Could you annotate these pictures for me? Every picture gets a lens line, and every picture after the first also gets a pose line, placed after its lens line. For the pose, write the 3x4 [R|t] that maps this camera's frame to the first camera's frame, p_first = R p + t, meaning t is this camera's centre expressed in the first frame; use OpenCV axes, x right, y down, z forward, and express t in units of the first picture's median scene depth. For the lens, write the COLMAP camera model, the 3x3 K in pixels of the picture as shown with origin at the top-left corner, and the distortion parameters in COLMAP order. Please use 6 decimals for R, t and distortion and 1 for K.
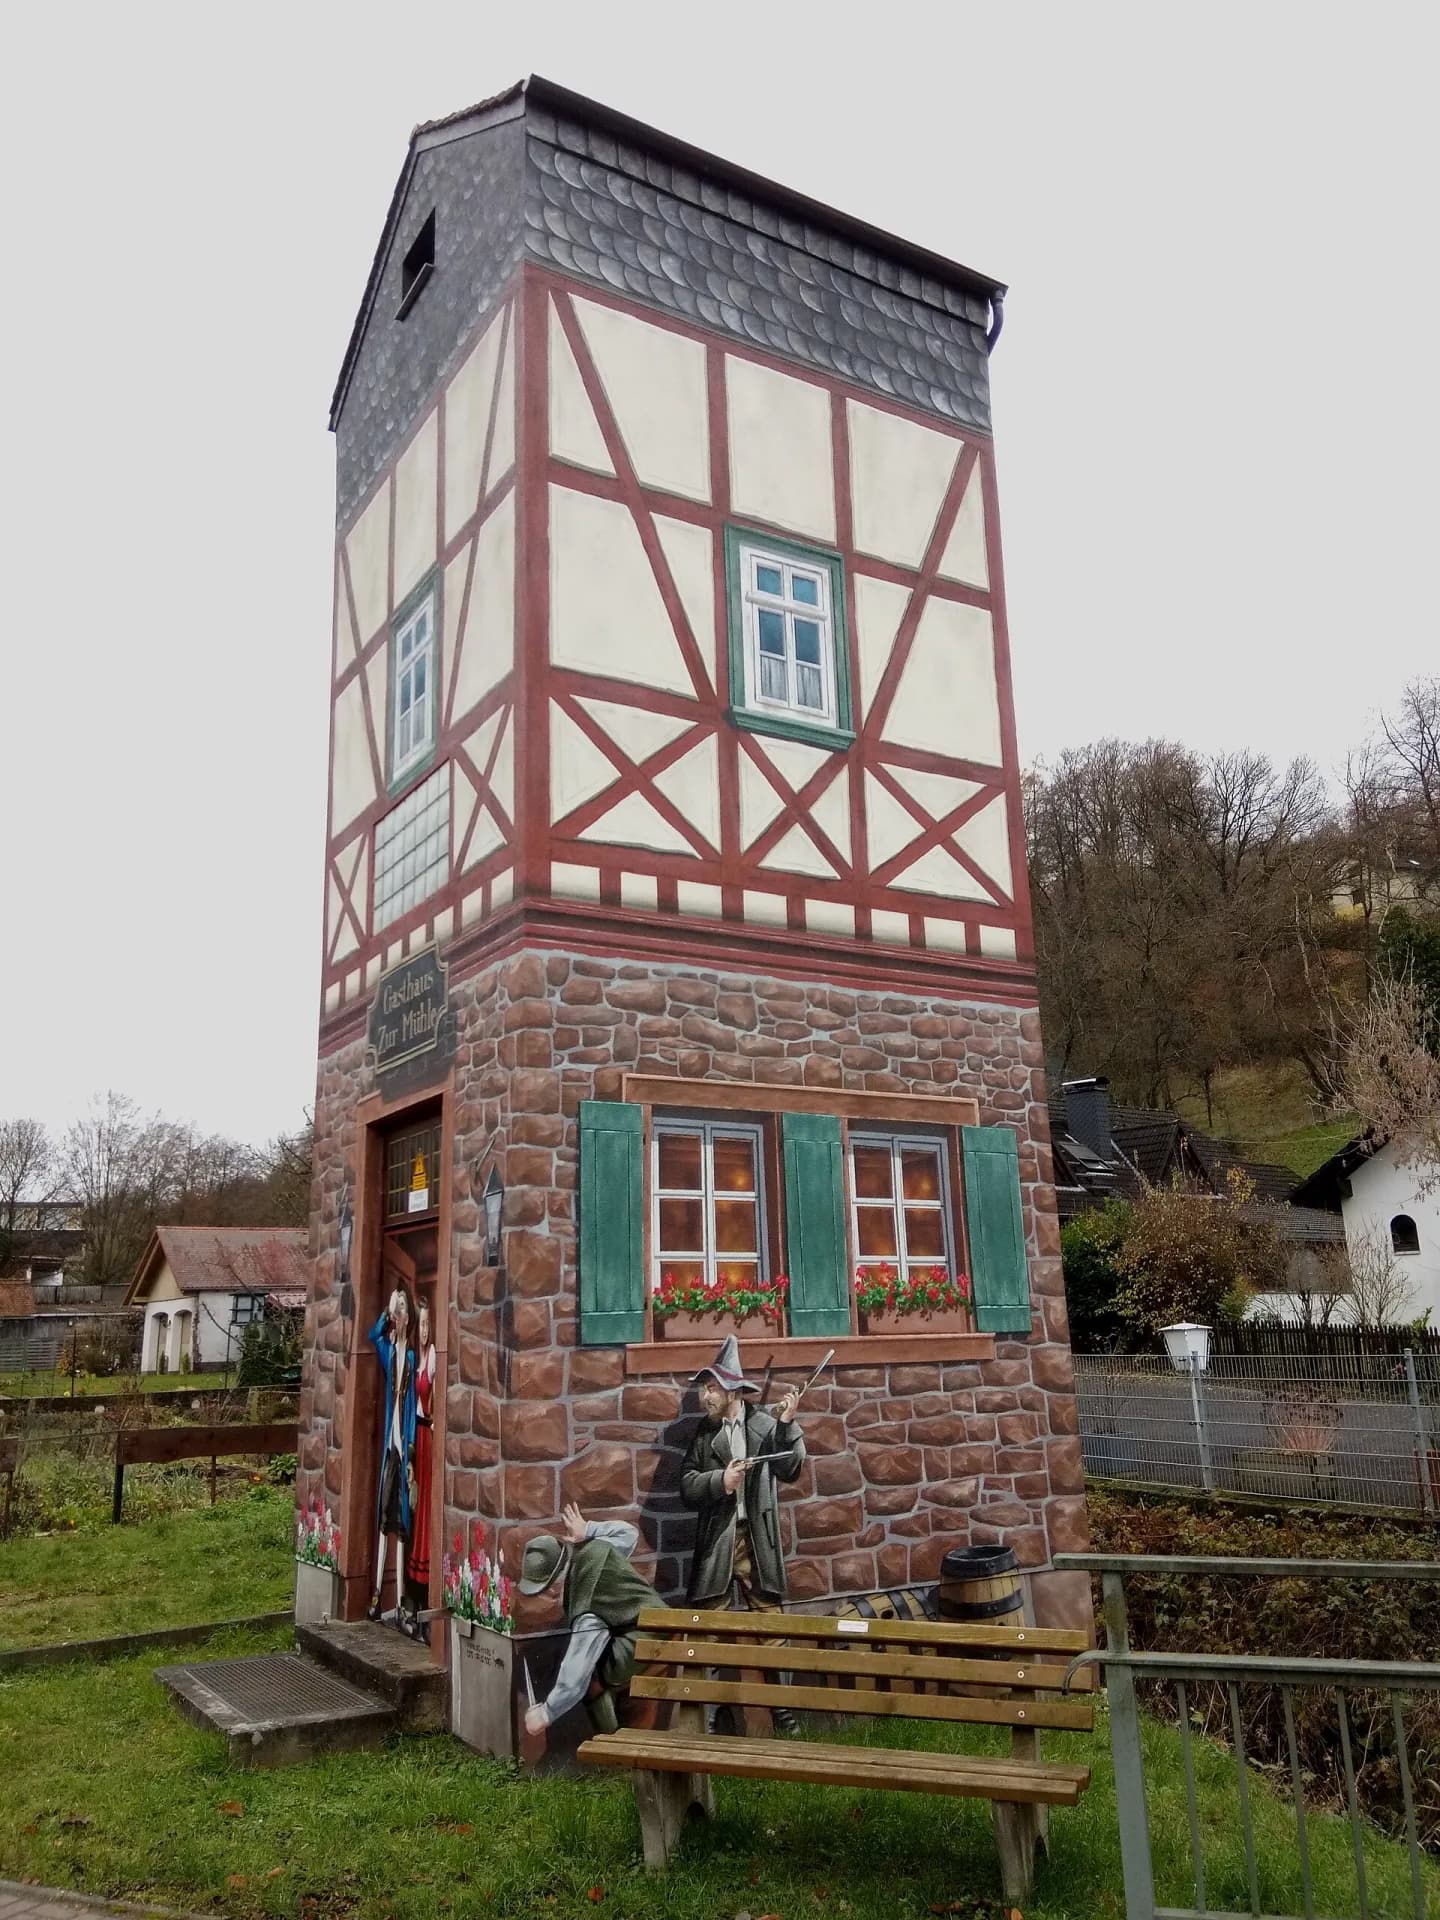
lens RADIAL K [[1439.6, 0, 720.0], [0, 1439.6, 960.0], [0, 0, 1]] dist [0.124820, -0.192292]
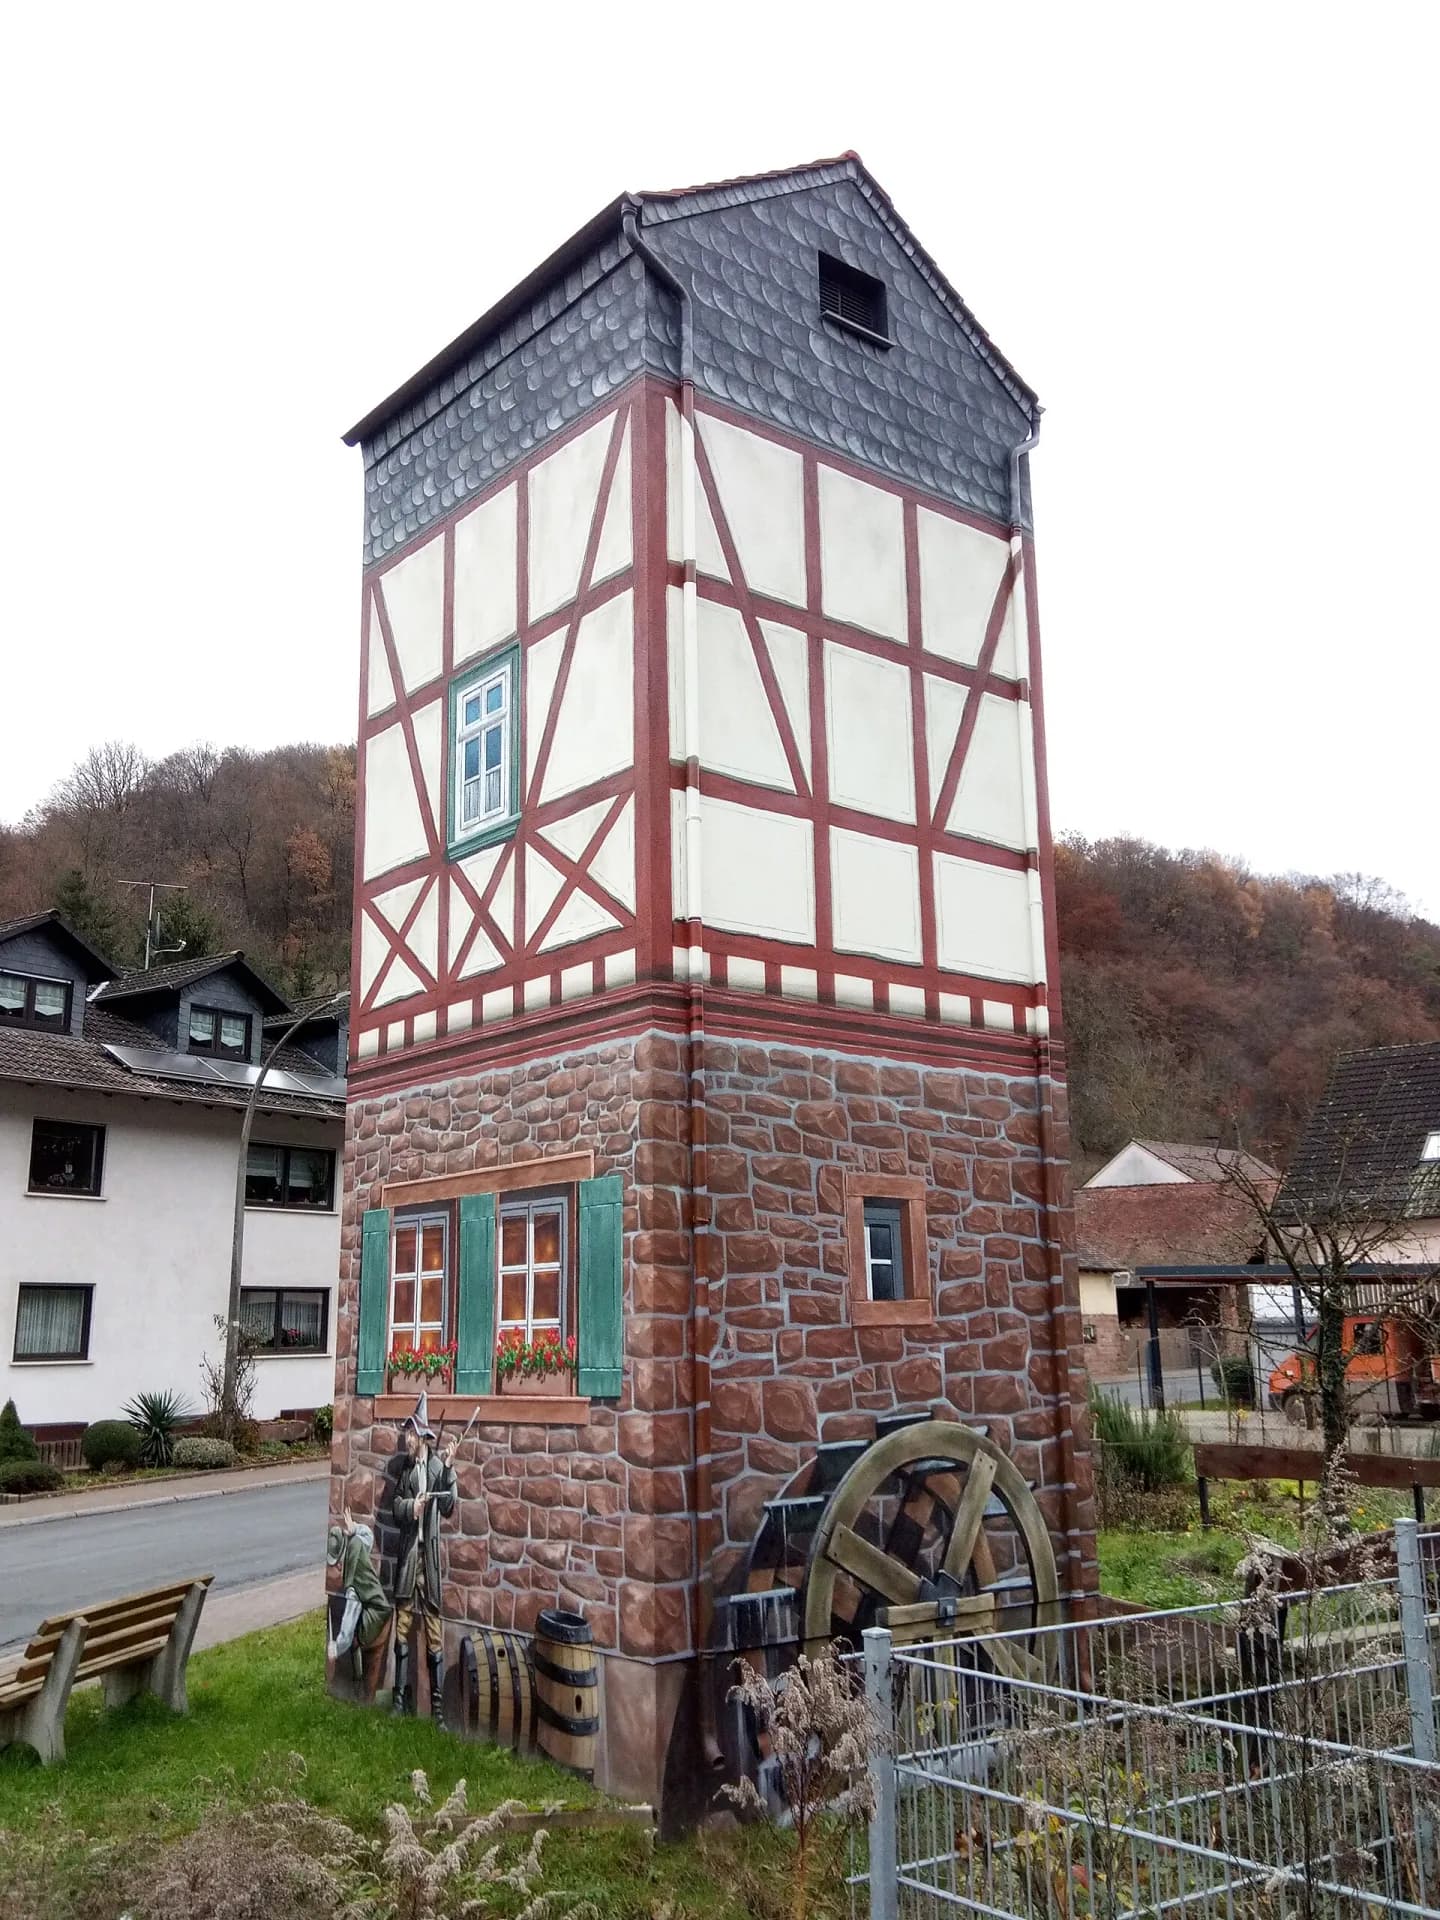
lens RADIAL K [[1726.1, 0, 720.0], [0, 1726.1, 960.0], [0, 0, 1]] dist [0.127782, -0.215157]
pose [[0.144187, -0.200080, -0.969112, 1.402348], [0.245067, 0.956058, -0.160923, 0.192782], [0.958724, -0.214294, 0.186884, 0.959249]]
